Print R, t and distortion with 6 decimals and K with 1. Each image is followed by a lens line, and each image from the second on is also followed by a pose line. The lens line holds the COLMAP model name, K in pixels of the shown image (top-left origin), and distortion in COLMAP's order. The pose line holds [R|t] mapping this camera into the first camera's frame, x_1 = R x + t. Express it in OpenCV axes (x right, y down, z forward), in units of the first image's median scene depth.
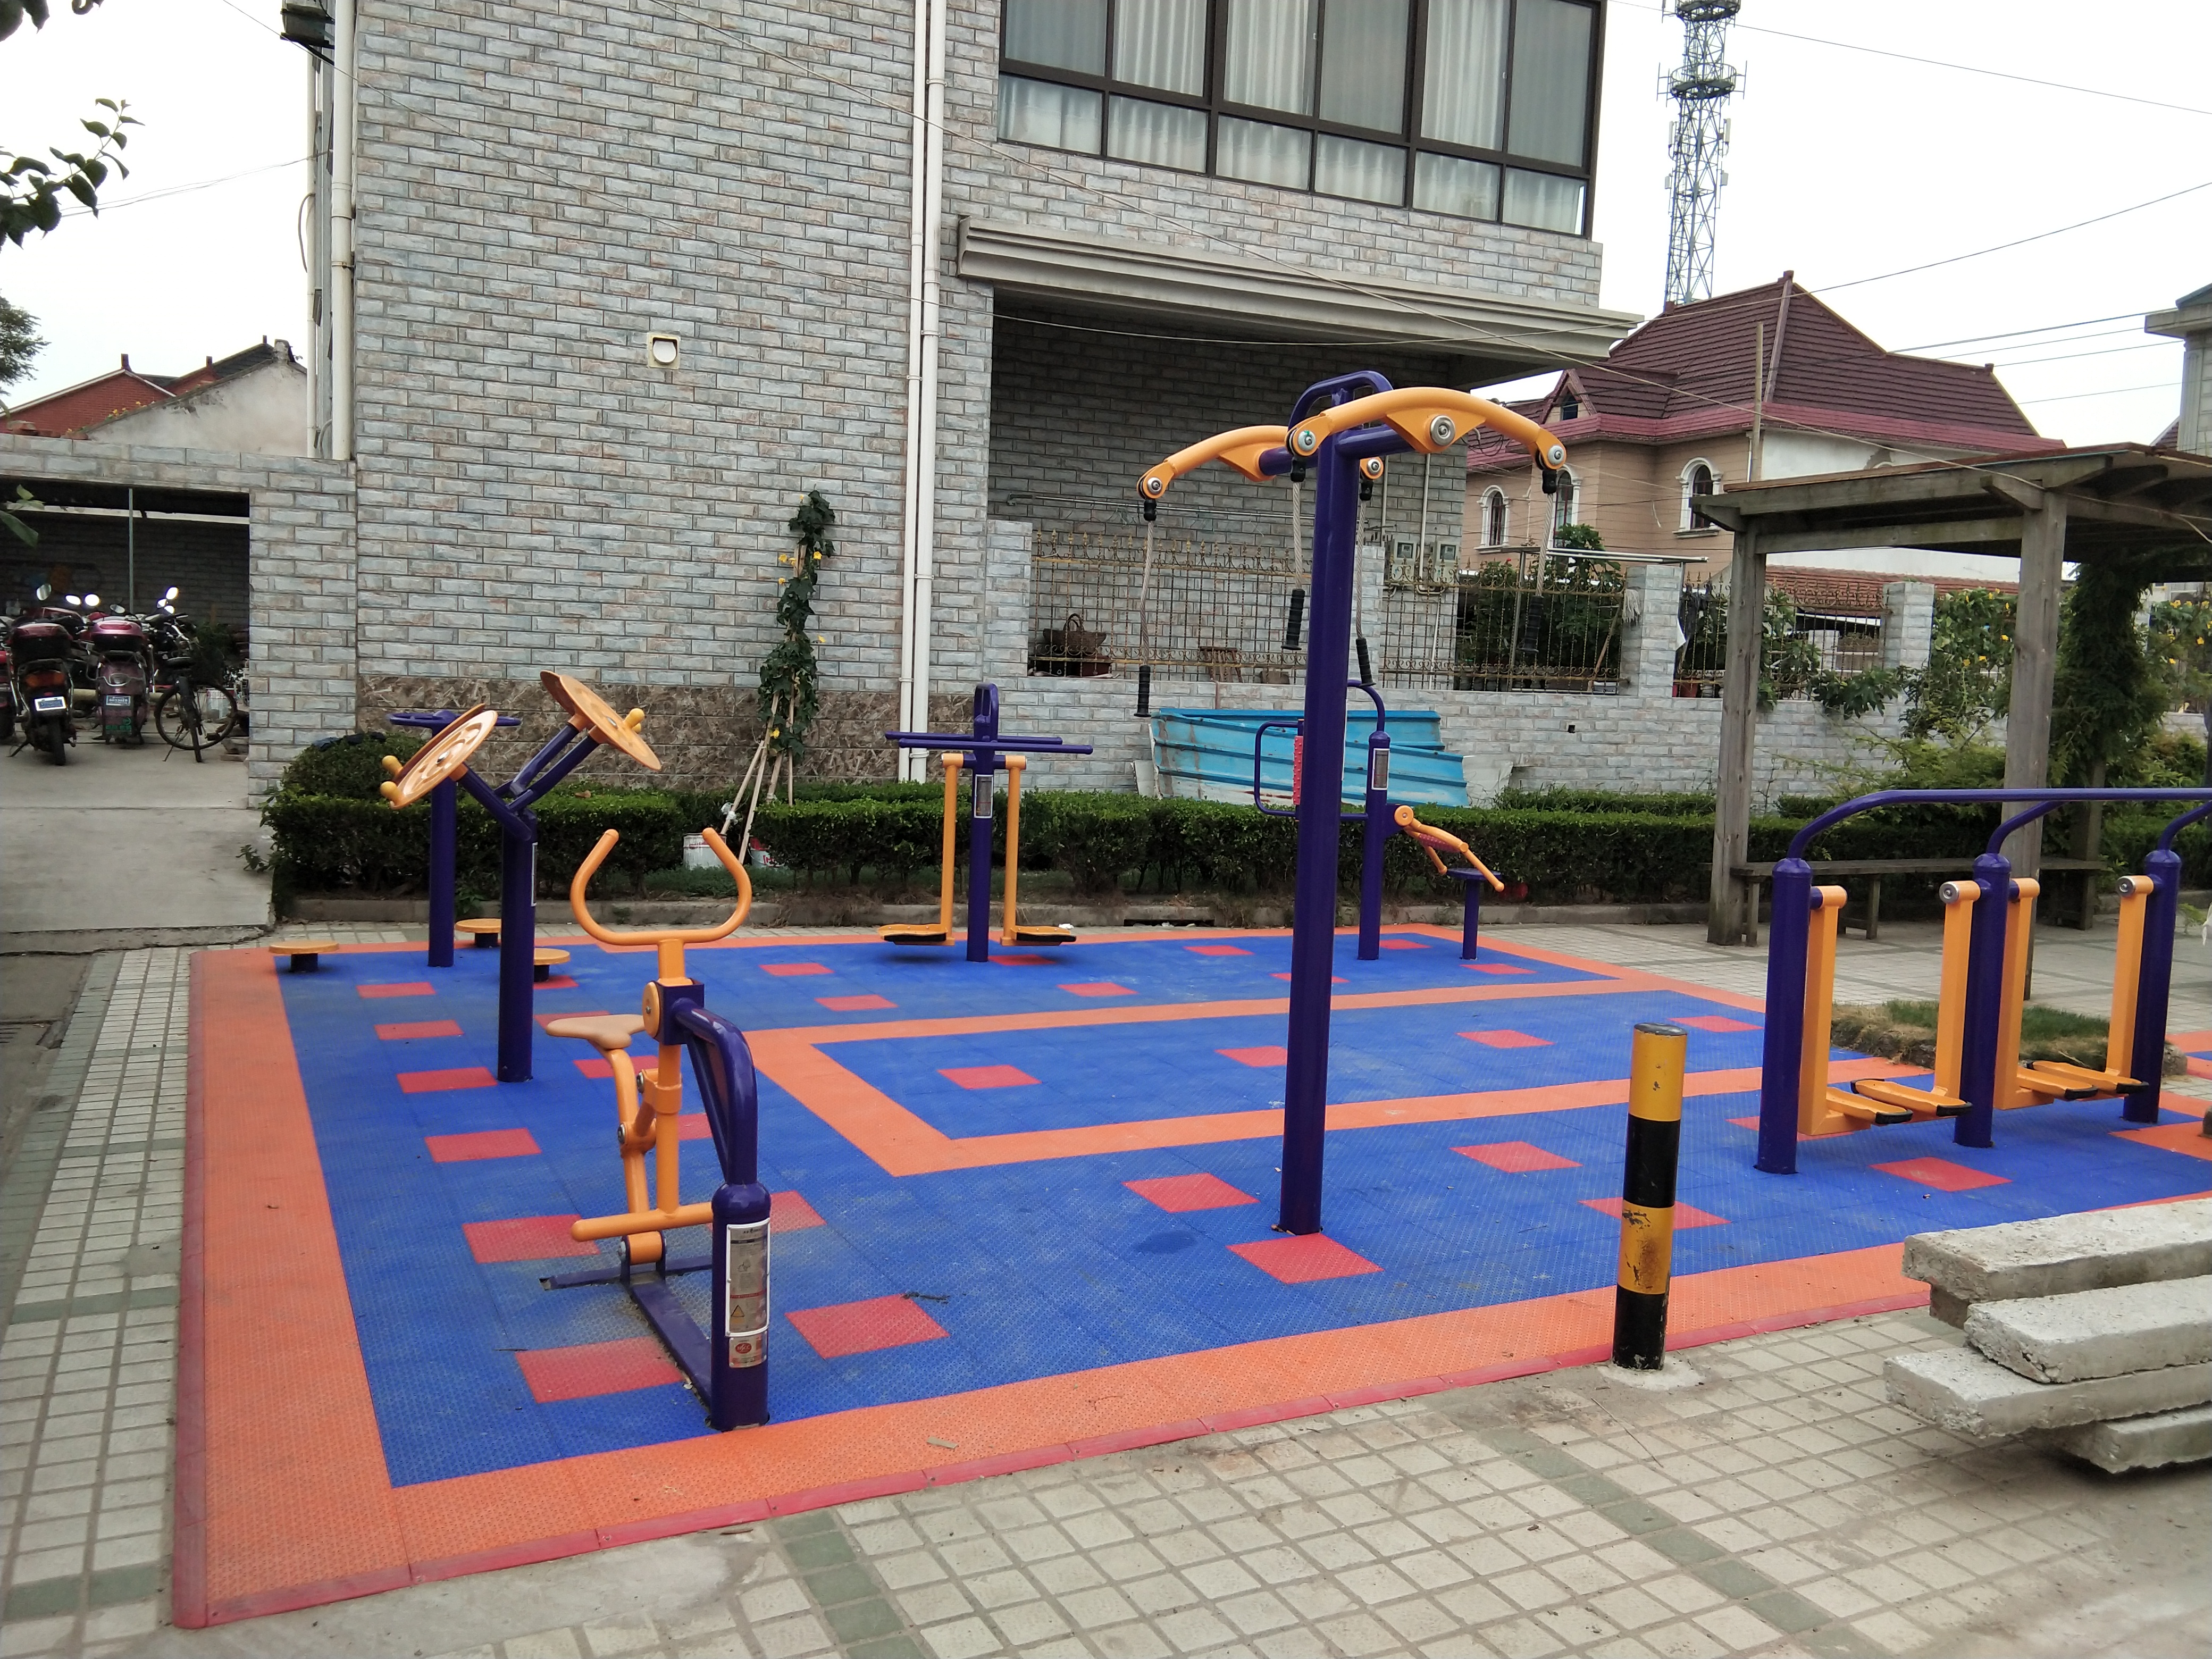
lens RADIAL K [[1758.0, 0, 1103.5], [0, 1758.0, 794.2], [0, 0, 1]] dist [0.146400, -0.287996]
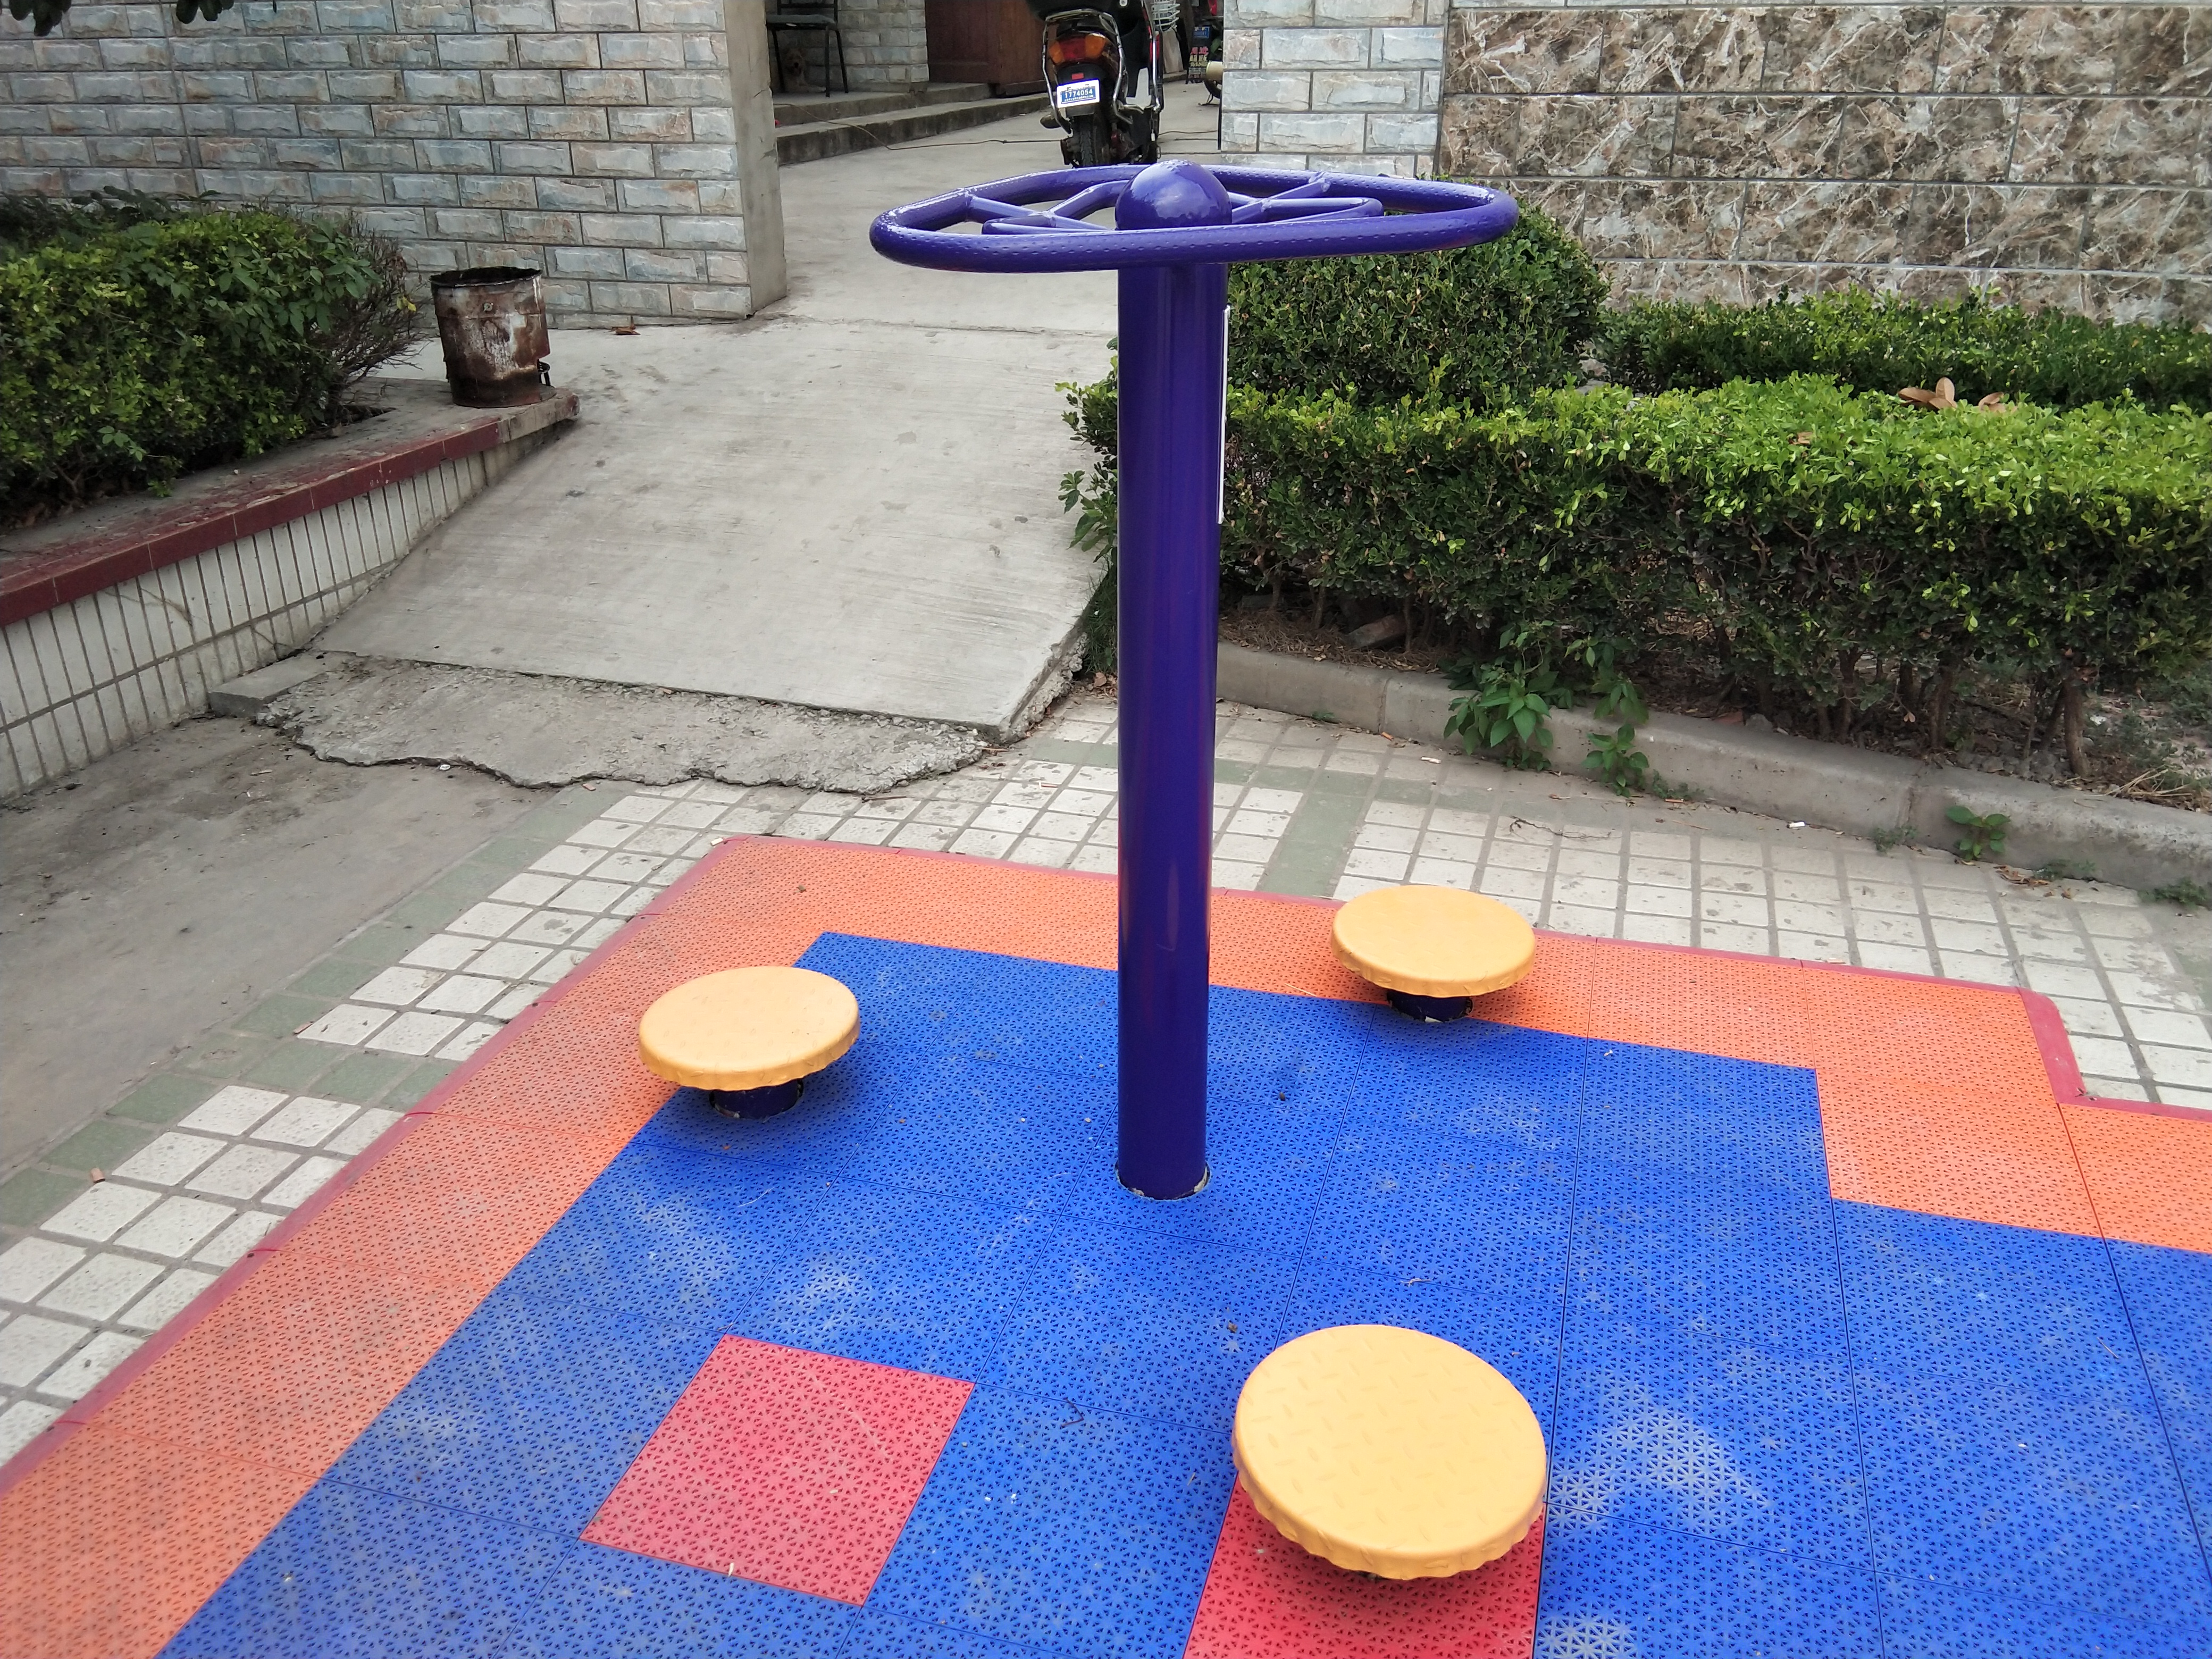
lens RADIAL K [[1786.6, 0, 1106.0], [0, 1786.6, 829.5], [0, 0, 1]] dist [0.086895, -0.110050]
pose [[0.731610, 0.242691, -0.637062, -0.160158], [-0.007400, 0.937260, 0.348554, -0.034345], [0.681683, -0.250292, 0.687504, 0.600281]]
